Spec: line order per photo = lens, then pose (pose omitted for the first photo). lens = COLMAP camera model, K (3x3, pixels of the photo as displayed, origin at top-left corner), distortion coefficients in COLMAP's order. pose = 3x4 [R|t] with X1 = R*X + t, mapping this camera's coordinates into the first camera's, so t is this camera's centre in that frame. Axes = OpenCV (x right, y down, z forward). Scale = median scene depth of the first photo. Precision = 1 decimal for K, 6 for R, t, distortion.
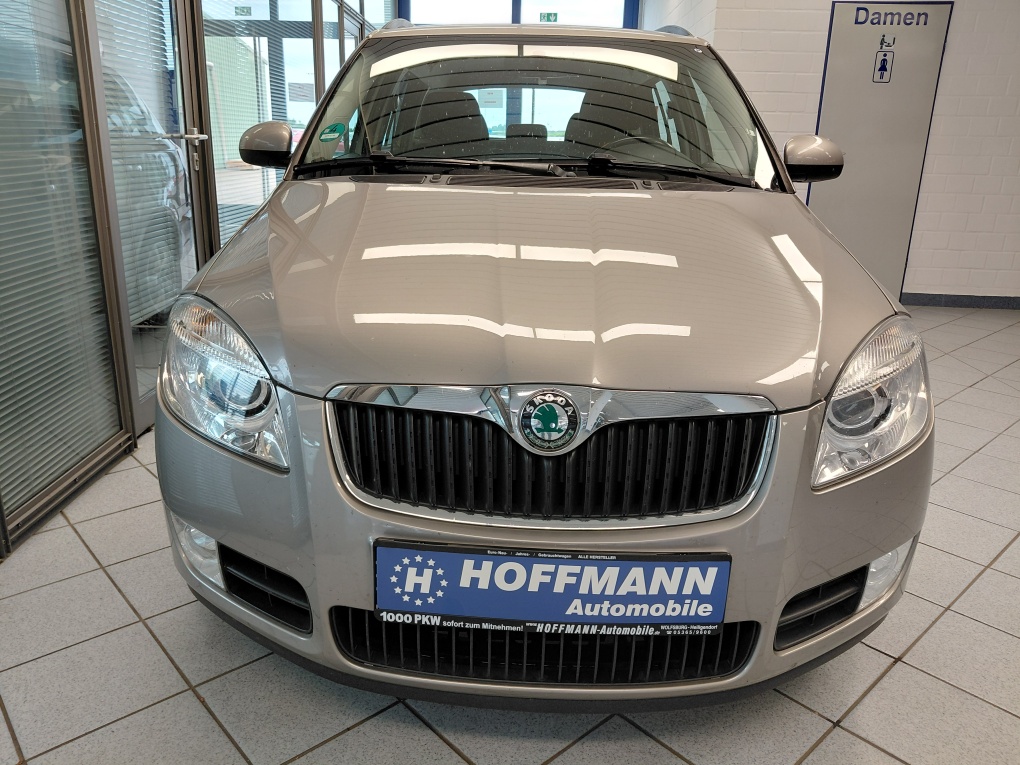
lens RADIAL K [[769.5, 0, 510.6], [0, 769.5, 378.5], [0, 0, 1]] dist [0.038667, -0.070955]
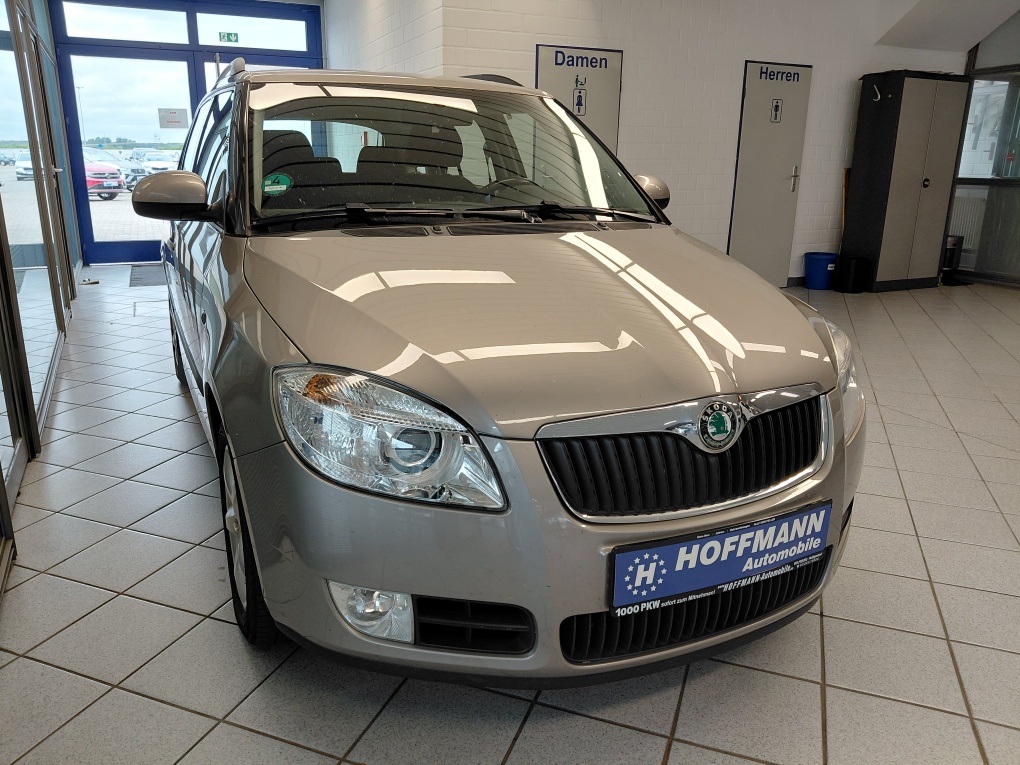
lens RADIAL K [[769.5, 0, 499.2], [0, 769.5, 382.3], [0, 0, 1]] dist [0.038667, -0.070955]
pose [[0.888822, -0.141776, 0.435769, -0.805631], [0.145001, 0.989089, 0.026044, -0.099450], [-0.434707, 0.040039, 0.899682, 0.003794]]
